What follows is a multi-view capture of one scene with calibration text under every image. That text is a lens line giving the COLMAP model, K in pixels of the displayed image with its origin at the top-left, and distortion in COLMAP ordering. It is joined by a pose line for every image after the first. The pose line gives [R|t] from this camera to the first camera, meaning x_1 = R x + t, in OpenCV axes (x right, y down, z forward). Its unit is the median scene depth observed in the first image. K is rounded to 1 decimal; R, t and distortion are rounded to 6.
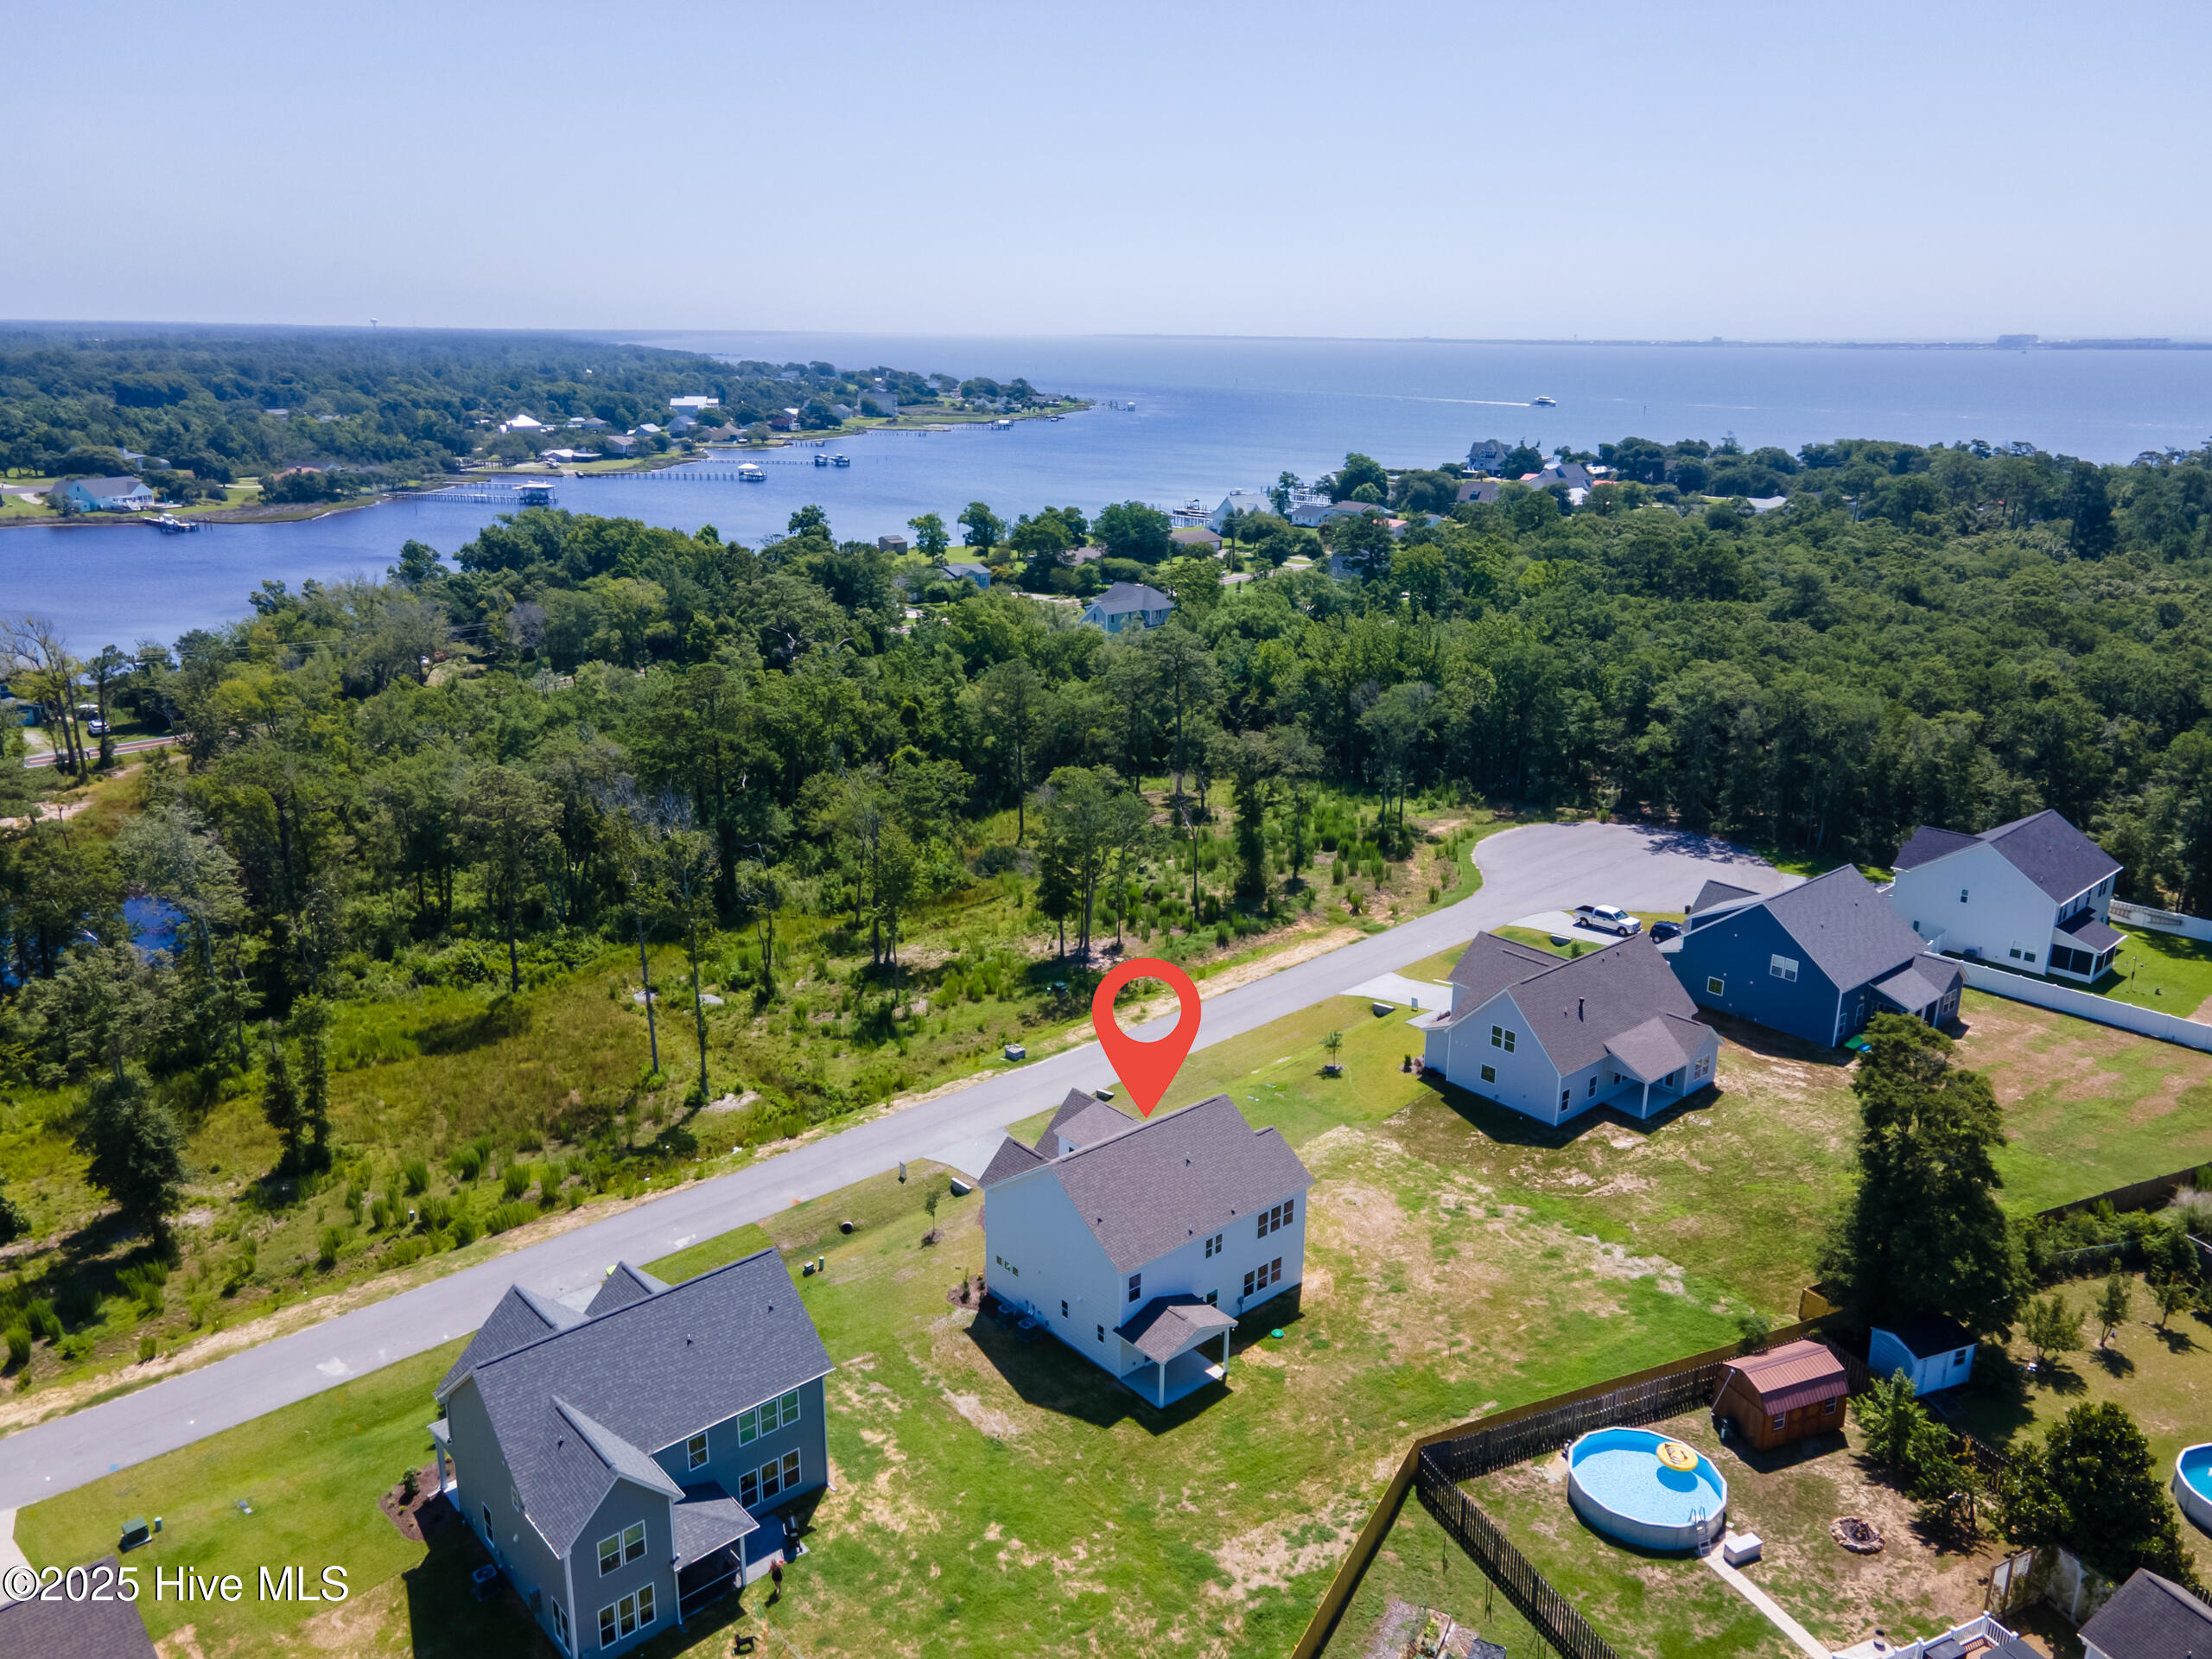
lens RADIAL K [[1651.3, 0, 1106.0], [0, 1651.3, 829.5], [0, 0, 1]] dist [0.037861, -0.000146]
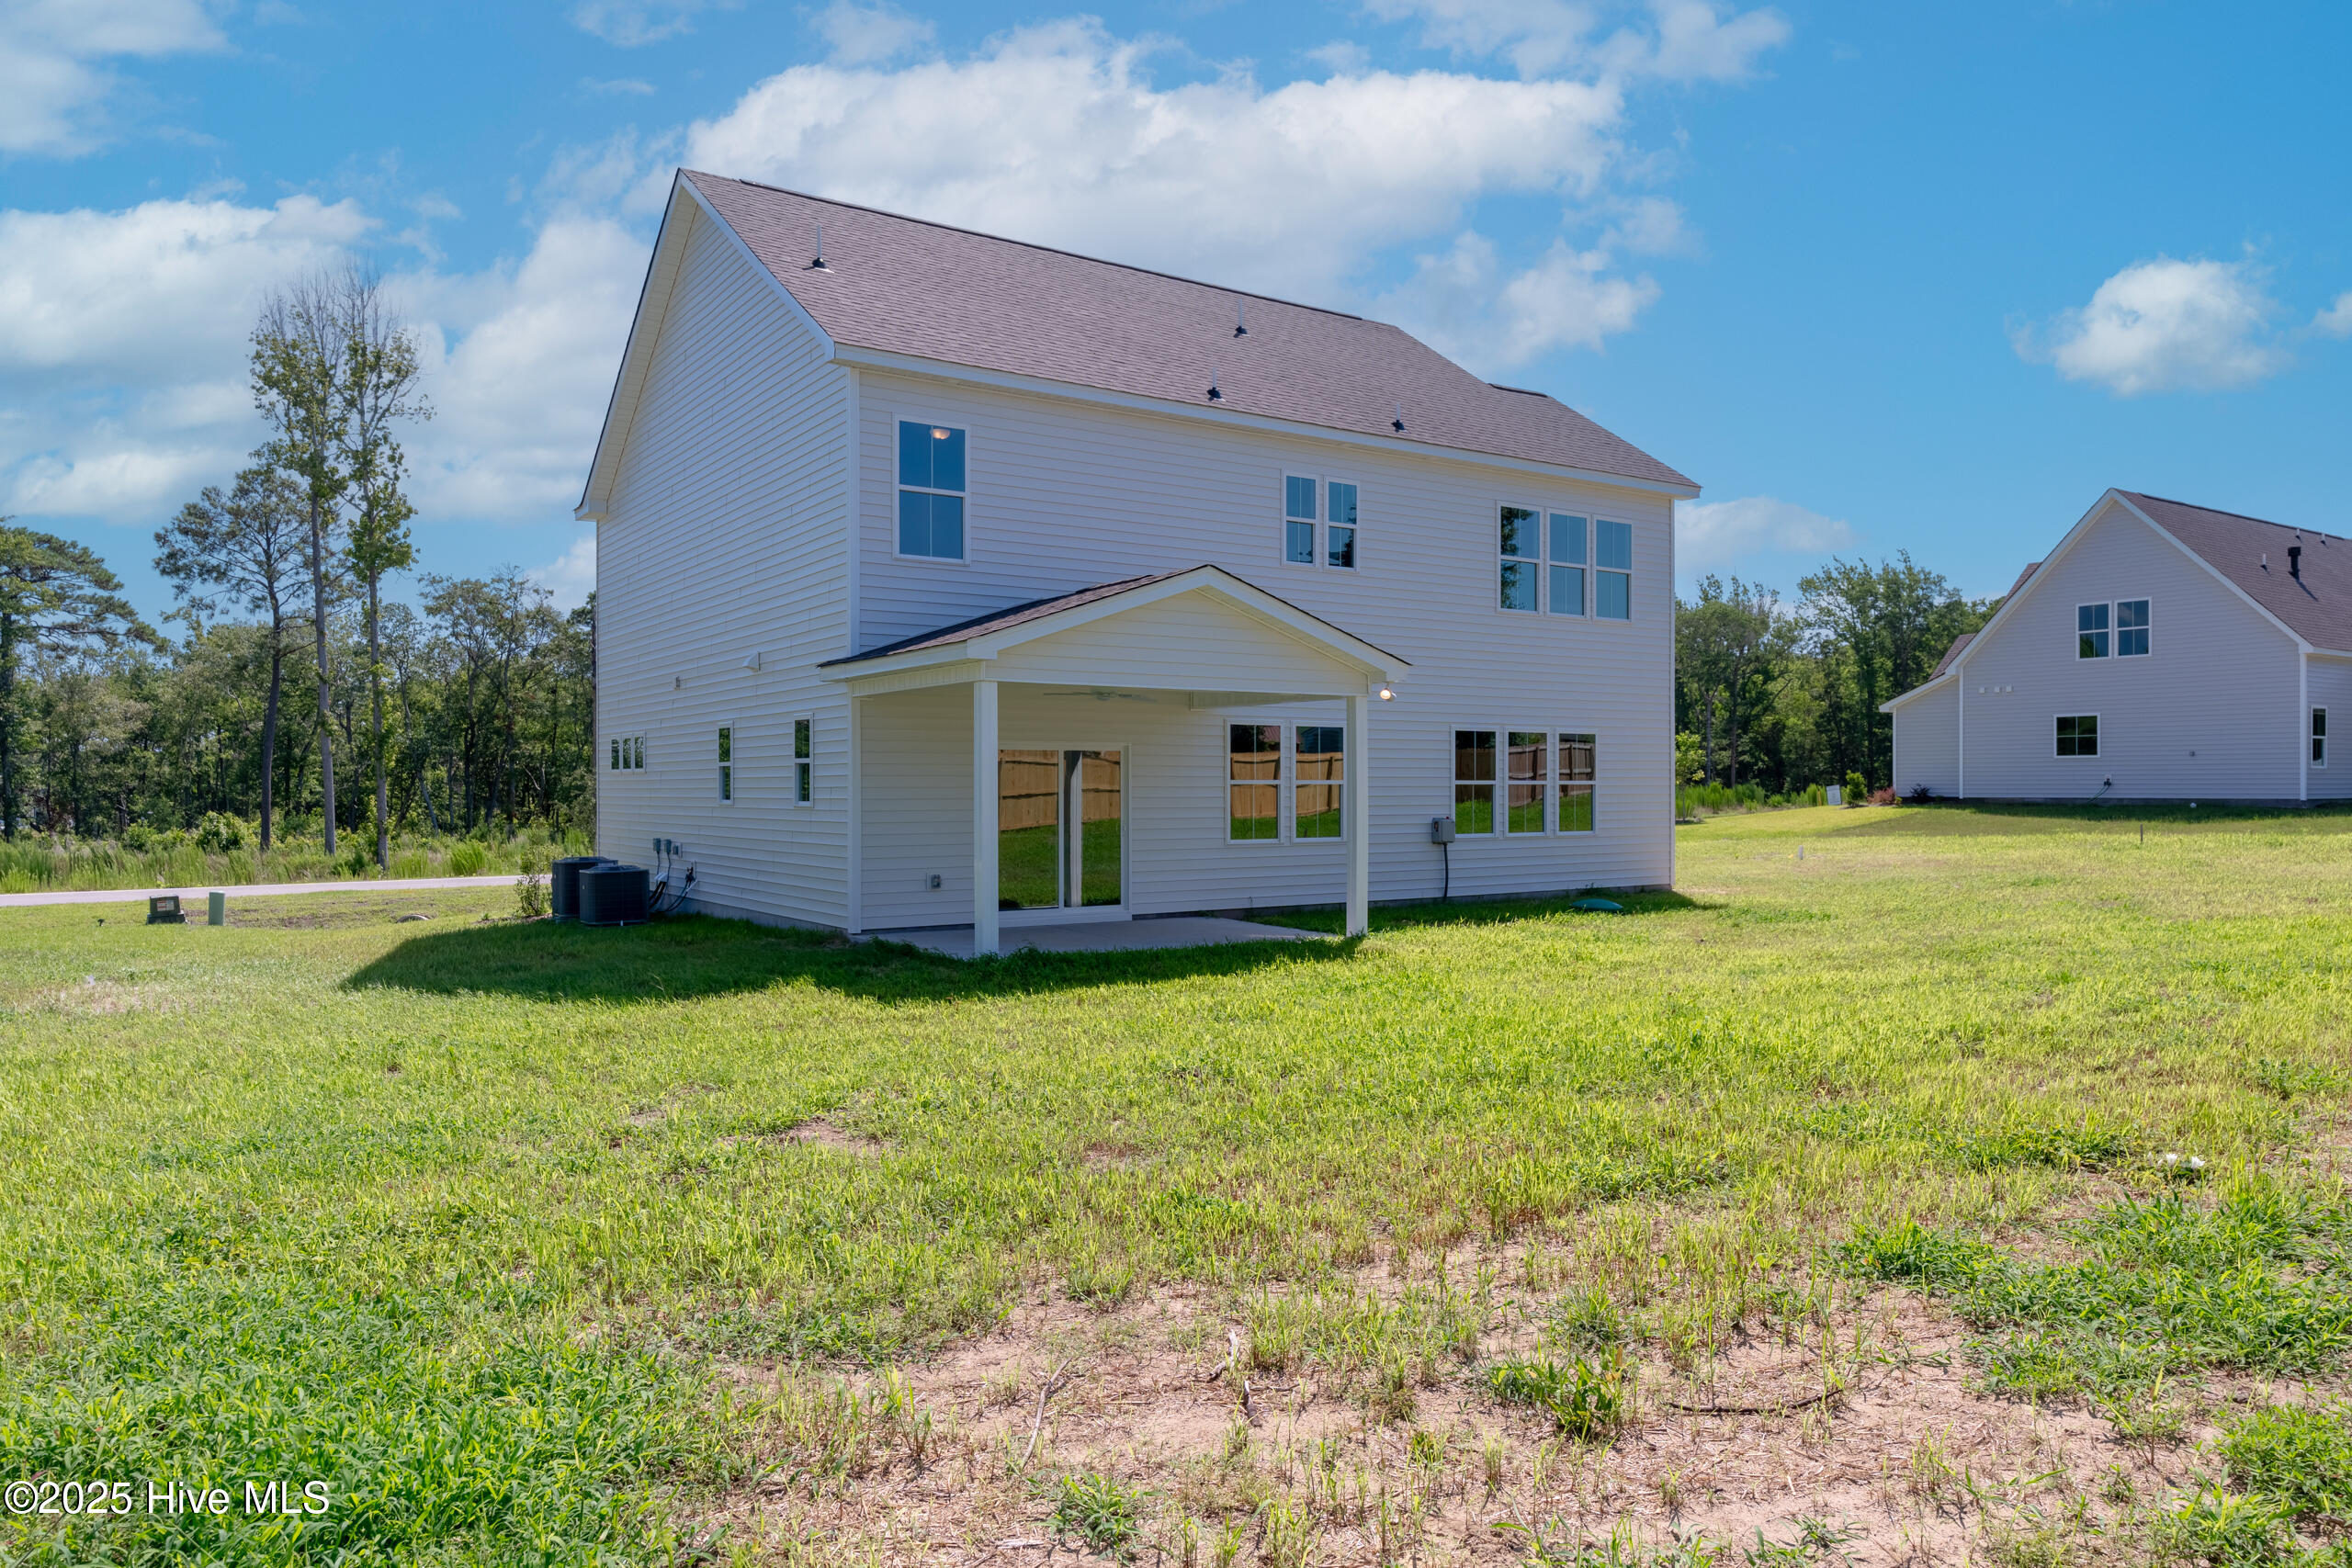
lens RADIAL K [[1568.8, 0, 1189.0], [0, 1568.8, 784.6], [0, 0, 1]] dist [-0.004815, 0.000572]
pose [[0.994045, 0.013760, -0.108096, 0.056497], [-0.044153, 0.957776, -0.284107, 0.283028], [0.099623, 0.287188, 0.952680, 0.623561]]
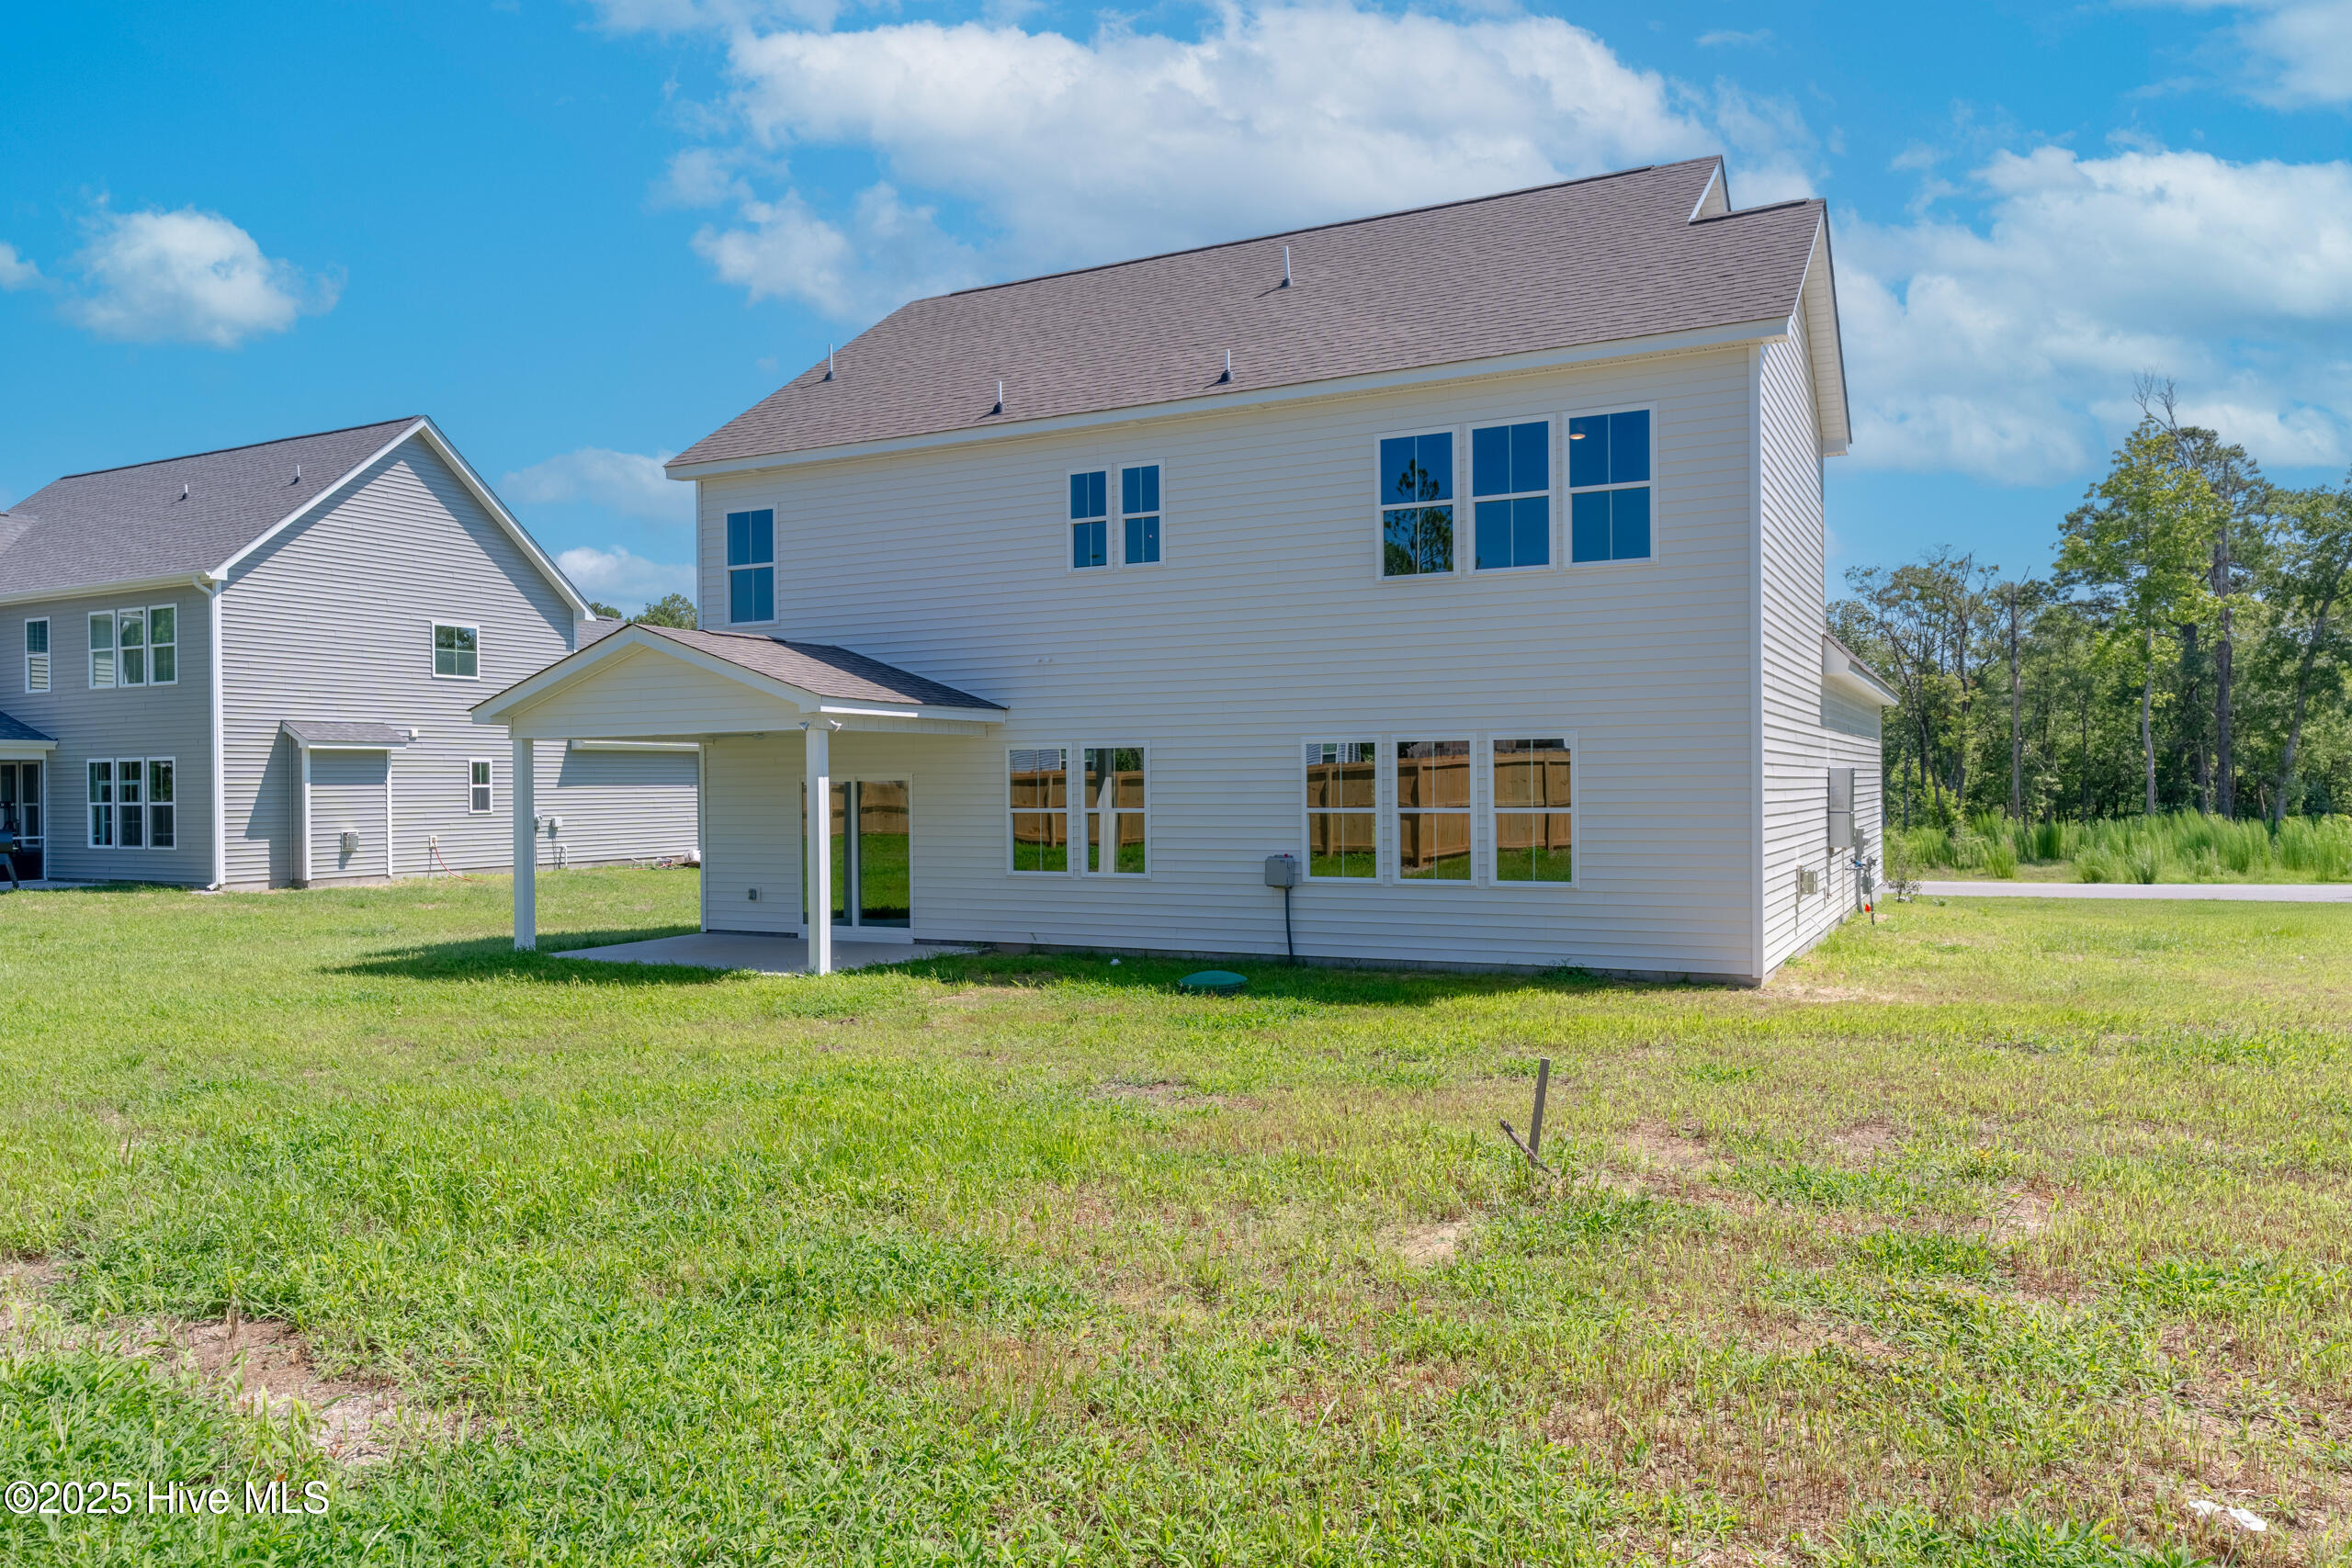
lens RADIAL K [[1585.6, 0, 1176.0], [0, 1585.6, 784.0], [0, 0, 1]] dist [-0.004018, -0.001110]
pose [[0.380071, -0.001991, -0.924955, 0.208496], [-0.270706, 0.955972, -0.113293, 0.243709], [0.884457, 0.293450, 0.362799, 0.746763]]
